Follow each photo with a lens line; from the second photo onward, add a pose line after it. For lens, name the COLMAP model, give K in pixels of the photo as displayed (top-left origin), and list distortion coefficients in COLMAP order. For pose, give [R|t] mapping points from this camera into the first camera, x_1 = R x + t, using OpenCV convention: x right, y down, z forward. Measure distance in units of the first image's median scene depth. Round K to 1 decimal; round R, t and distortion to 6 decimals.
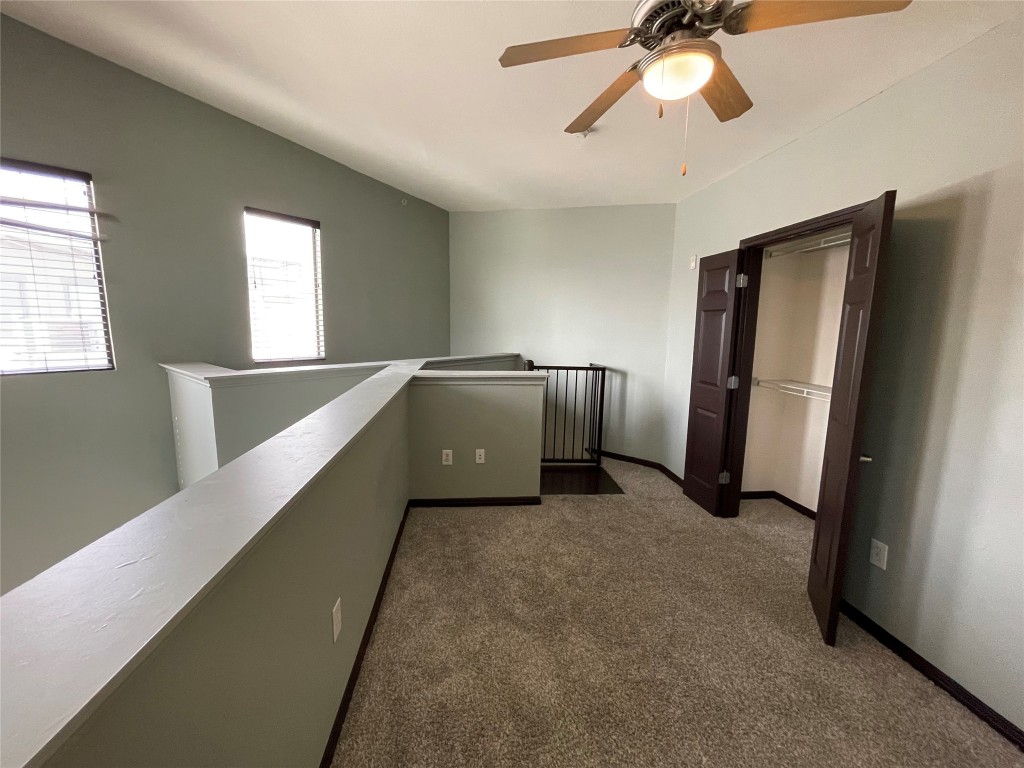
lens RADIAL K [[412.7, 0, 506.5], [0, 412.7, 383.1], [0, 0, 1]] dist [-0.001990, -0.000624]
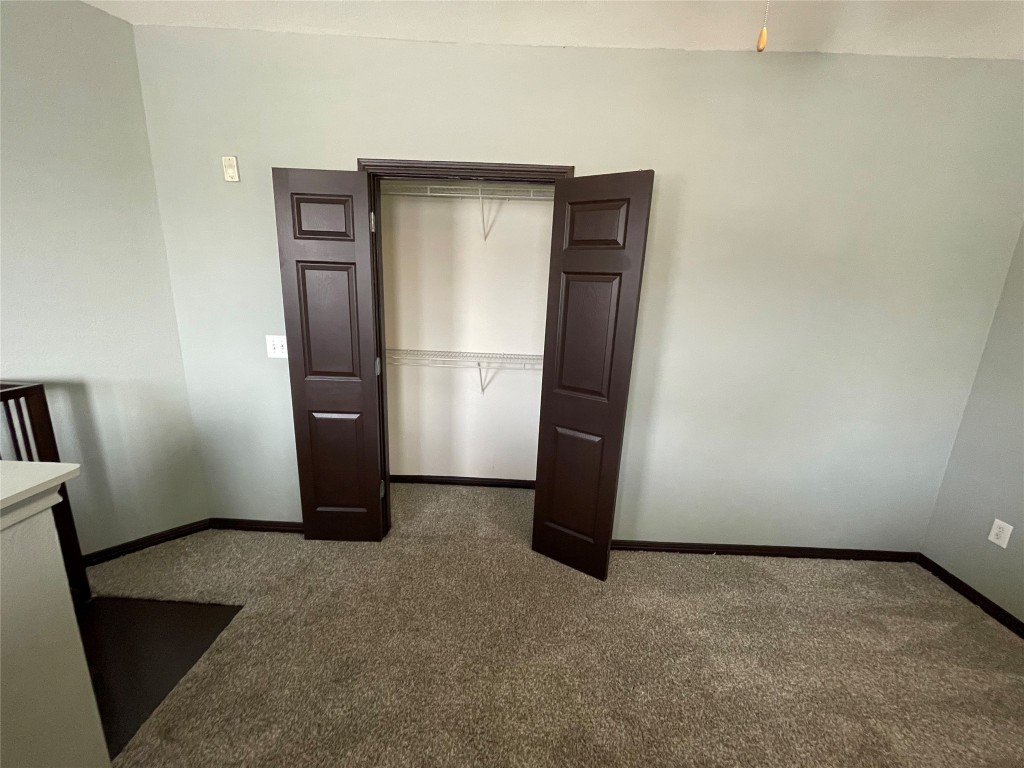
lens RADIAL K [[412.7, 0, 510.8], [0, 412.7, 380.5], [0, 0, 1]] dist [-0.001990, -0.000624]
pose [[0.135043, -0.229177, 0.963972, -0.124920], [0.118058, 0.969675, 0.213994, -0.096301], [-0.983781, 0.084906, 0.158004, 0.605148]]
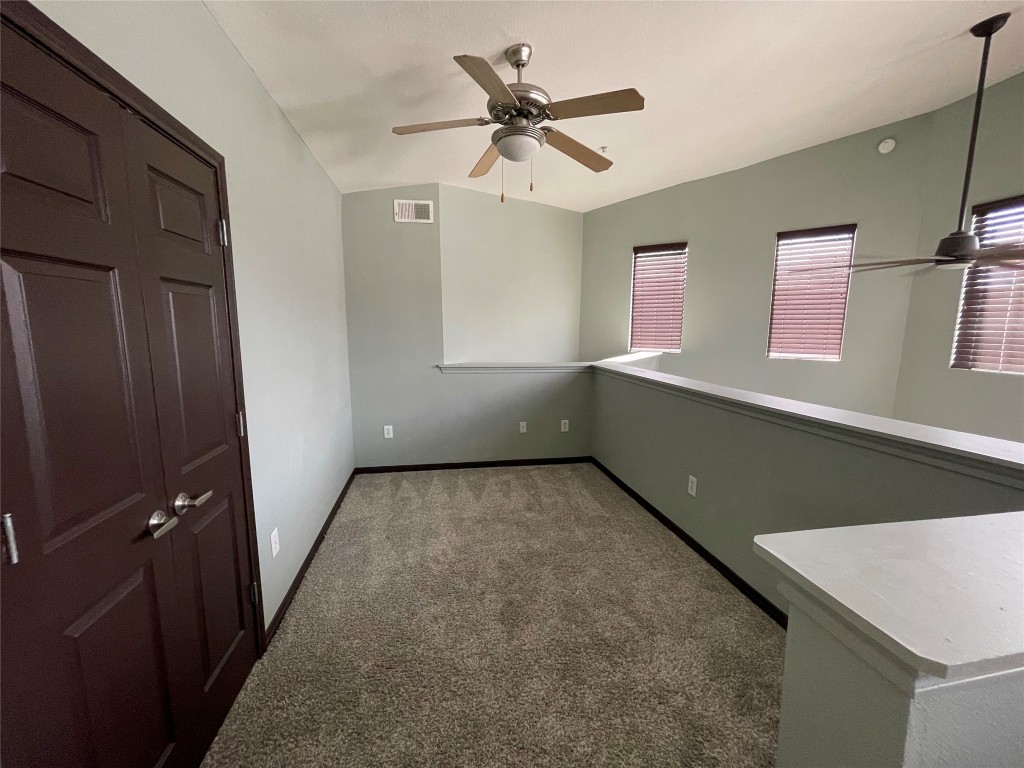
lens RADIAL K [[412.7, 0, 509.7], [0, 412.7, 381.0], [0, 0, 1]] dist [-0.001990, -0.000624]
pose [[-0.997630, -0.009588, -0.068140, 0.242298], [-0.028925, 0.956943, 0.288833, -0.156267], [0.062437, 0.290119, -0.954952, 1.126956]]
